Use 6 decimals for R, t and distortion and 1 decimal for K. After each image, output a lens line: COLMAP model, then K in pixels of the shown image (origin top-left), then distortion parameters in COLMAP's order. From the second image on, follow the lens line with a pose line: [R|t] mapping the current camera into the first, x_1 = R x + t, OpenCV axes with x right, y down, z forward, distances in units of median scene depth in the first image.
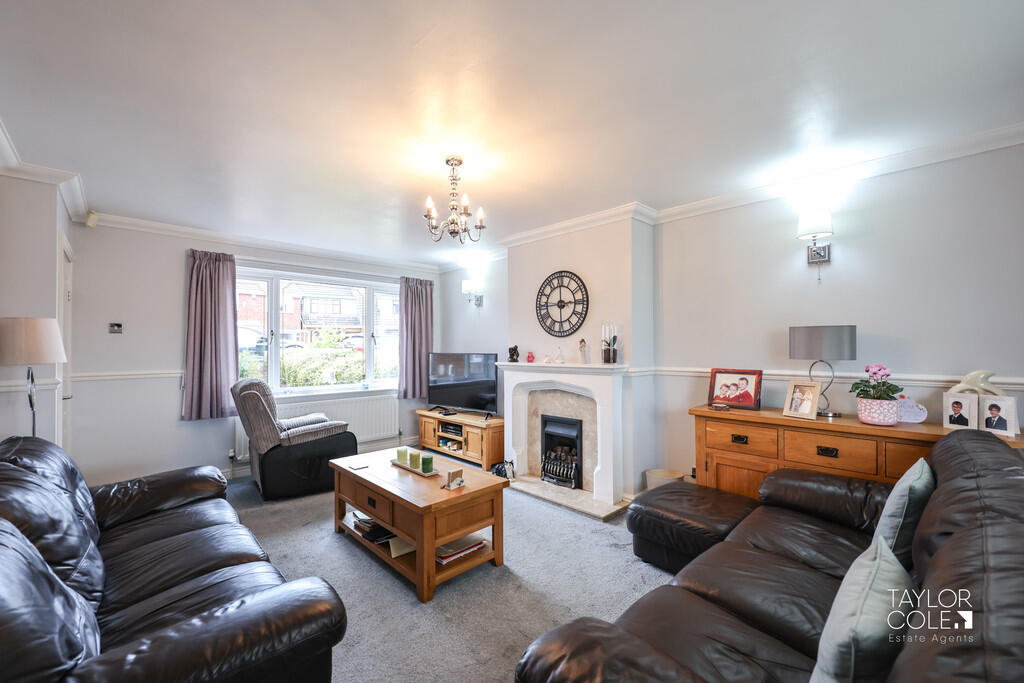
lens RADIAL K [[407.7, 0, 515.8], [0, 407.7, 347.9], [0, 0, 1]] dist [-0.003025, 0.000024]
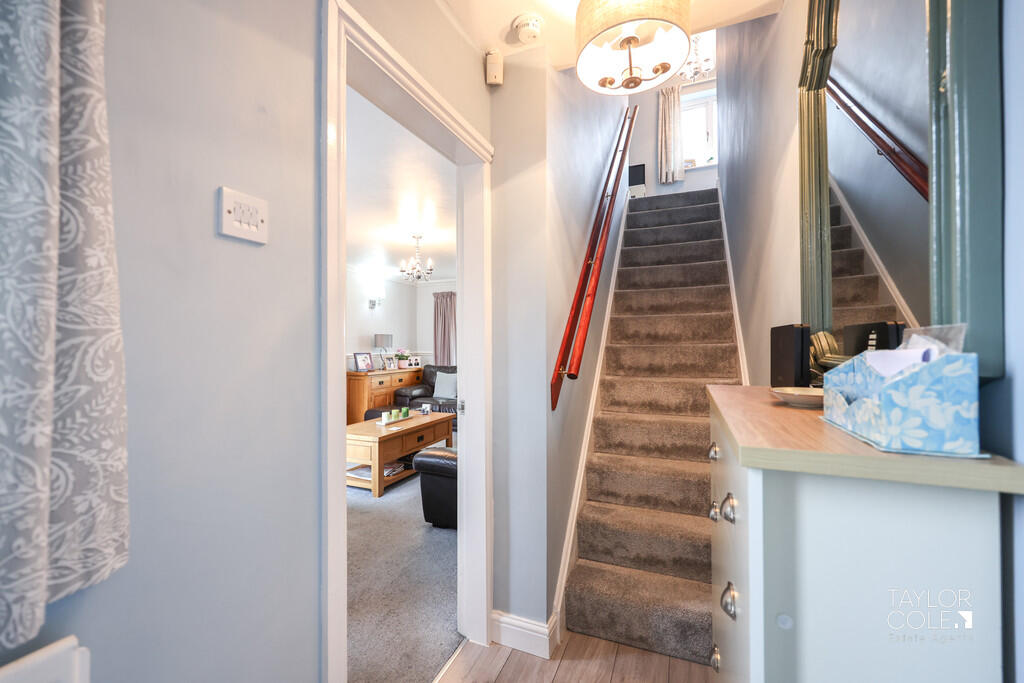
lens RADIAL K [[407.7, 0, 510.6], [0, 407.7, 341.6], [0, 0, 1]] dist [-0.003025, 0.000024]
pose [[-0.373369, 0.007022, 0.927656, -1.290624], [-0.000791, 0.999969, -0.007888, 0.007975], [-0.927682, -0.003679, -0.373352, 0.830660]]
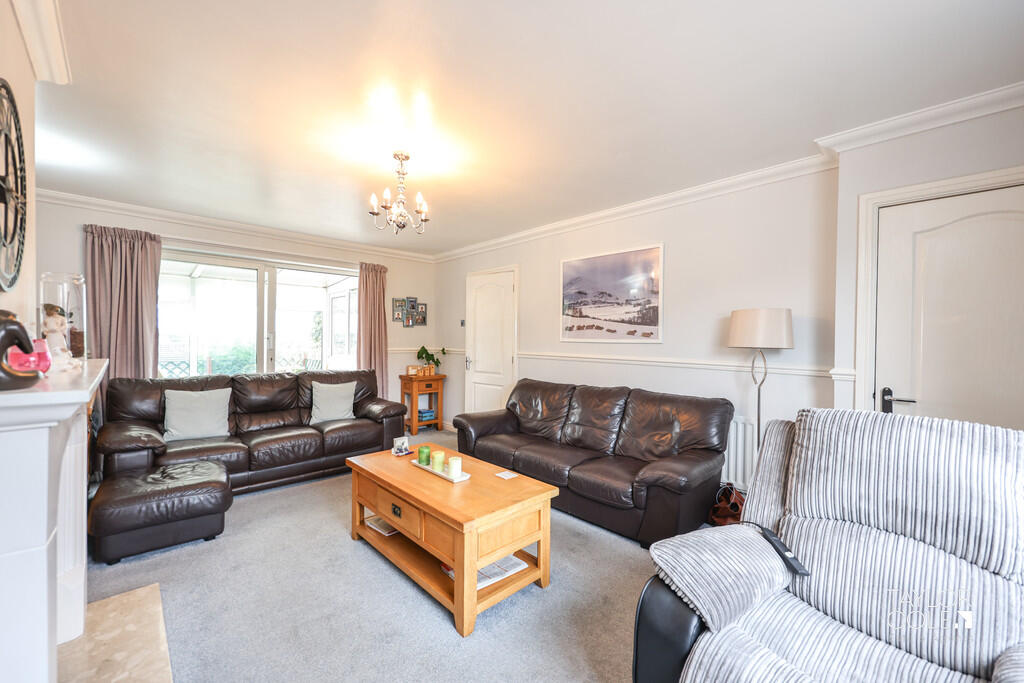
lens RADIAL K [[407.7, 0, 510.5], [0, 407.7, 346.9], [0, 0, 1]] dist [-0.003025, 0.000024]
pose [[-0.999730, -0.015254, 0.017531, -0.308929], [-0.014965, 0.999751, 0.016542, 0.003401], [-0.017779, 0.016275, -0.999709, 1.322251]]
